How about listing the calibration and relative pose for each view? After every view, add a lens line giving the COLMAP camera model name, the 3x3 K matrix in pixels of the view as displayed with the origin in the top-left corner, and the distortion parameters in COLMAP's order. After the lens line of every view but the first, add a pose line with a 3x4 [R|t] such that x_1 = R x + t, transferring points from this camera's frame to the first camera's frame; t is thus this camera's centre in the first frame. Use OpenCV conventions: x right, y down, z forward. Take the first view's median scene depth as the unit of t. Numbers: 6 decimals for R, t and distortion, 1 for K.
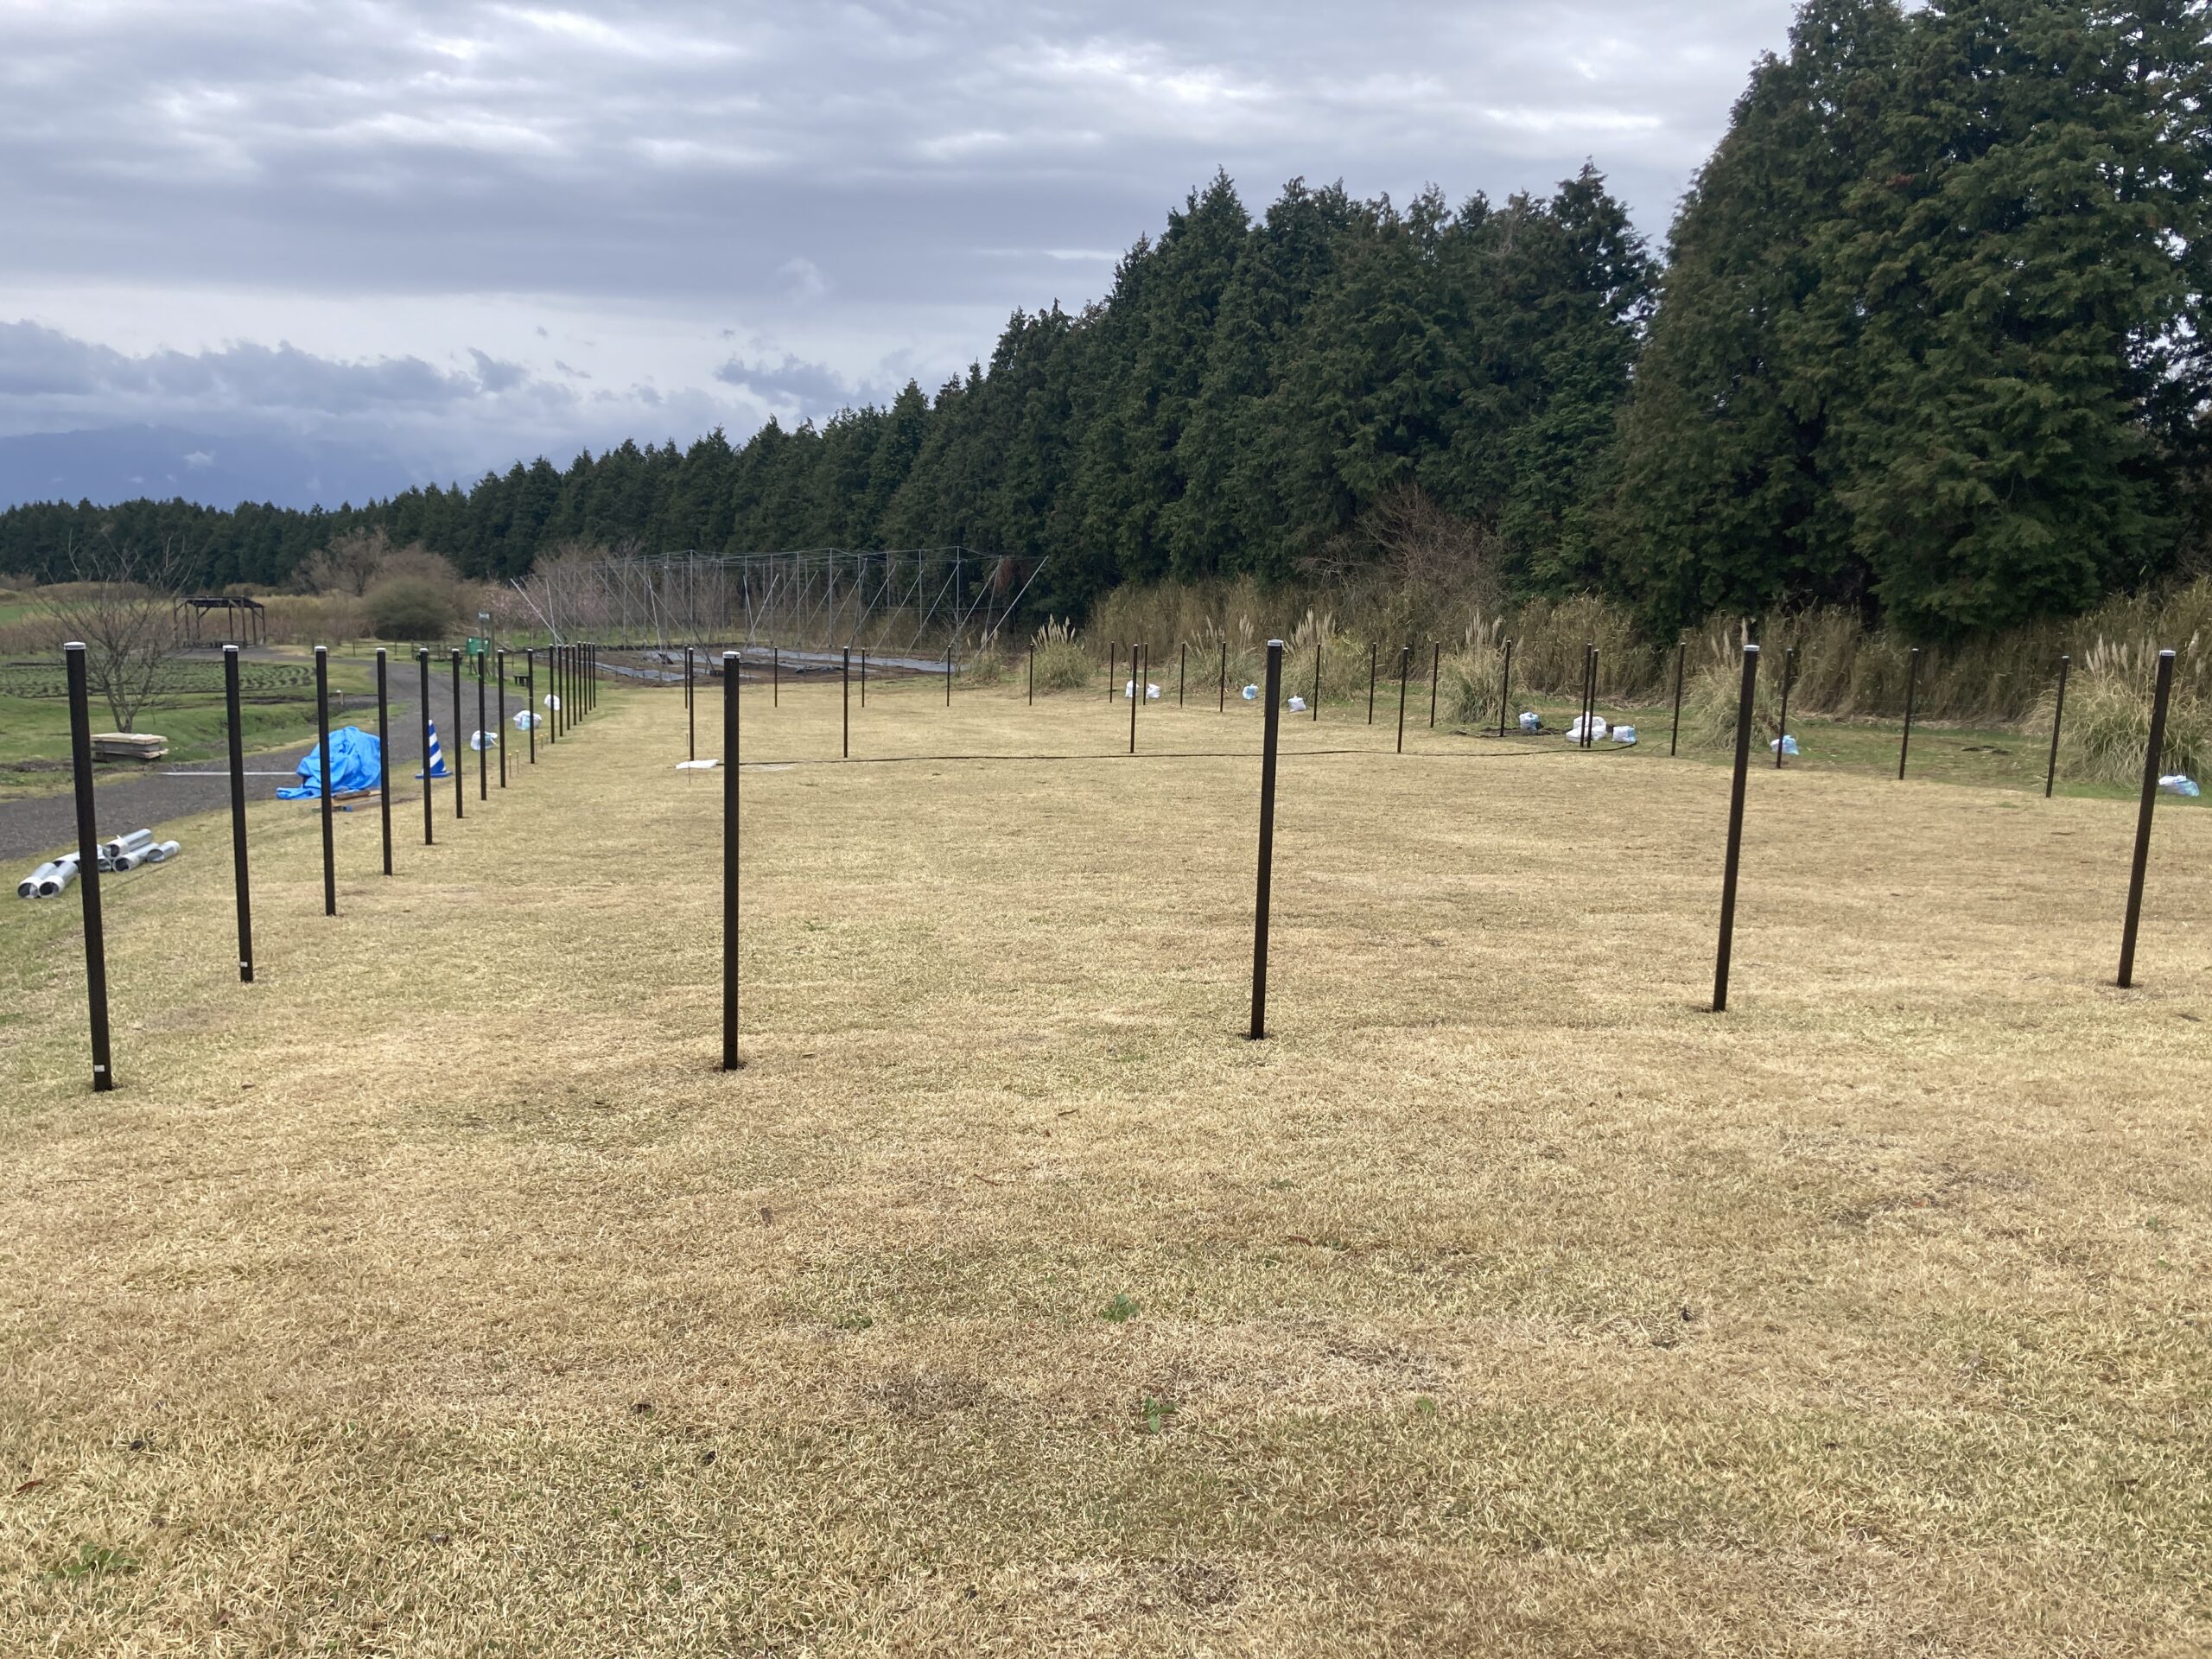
lens RADIAL K [[1782.9, 0, 1109.2], [0, 1782.9, 835.5], [0, 0, 1]] dist [-0.002346, -0.025042]
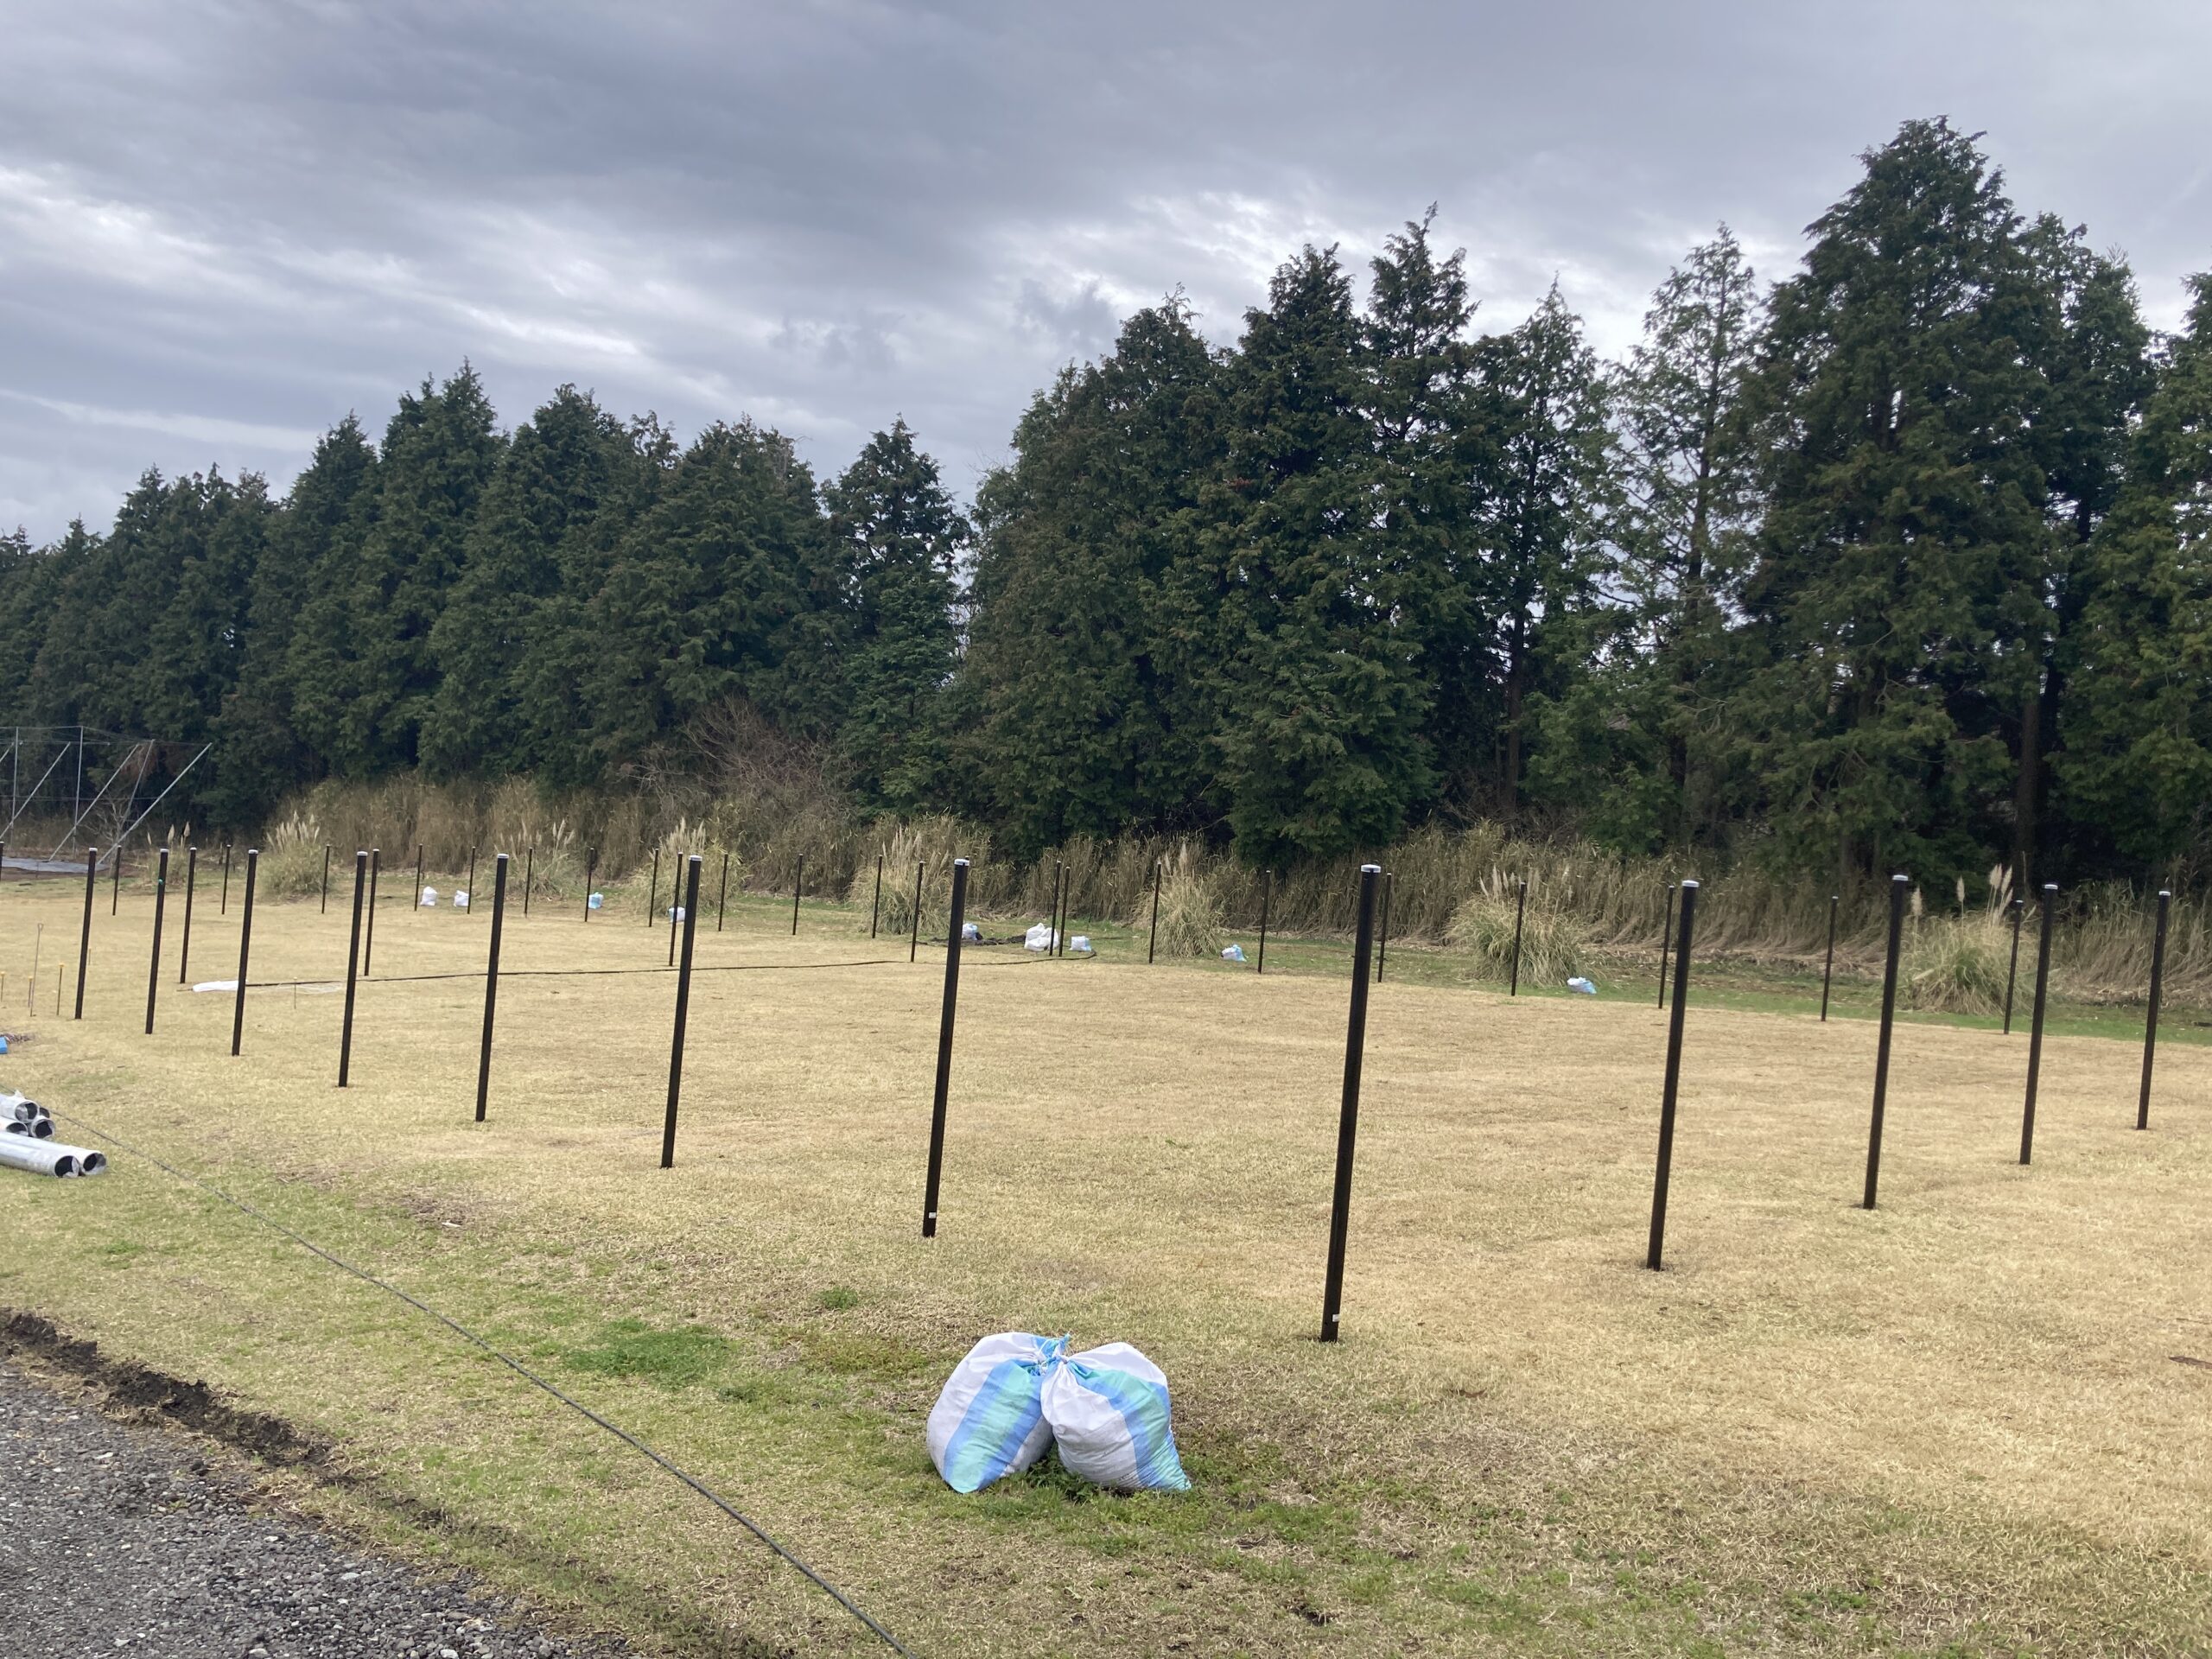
lens RADIAL K [[1782.9, 0, 1111.4], [0, 1782.9, 822.2], [0, 0, 1]] dist [-0.002346, -0.025042]
pose [[0.860610, 0.031966, 0.508260, -0.180615], [0.030219, 0.993064, -0.113624, -0.004391], [-0.508366, 0.113145, 0.853676, 0.029530]]
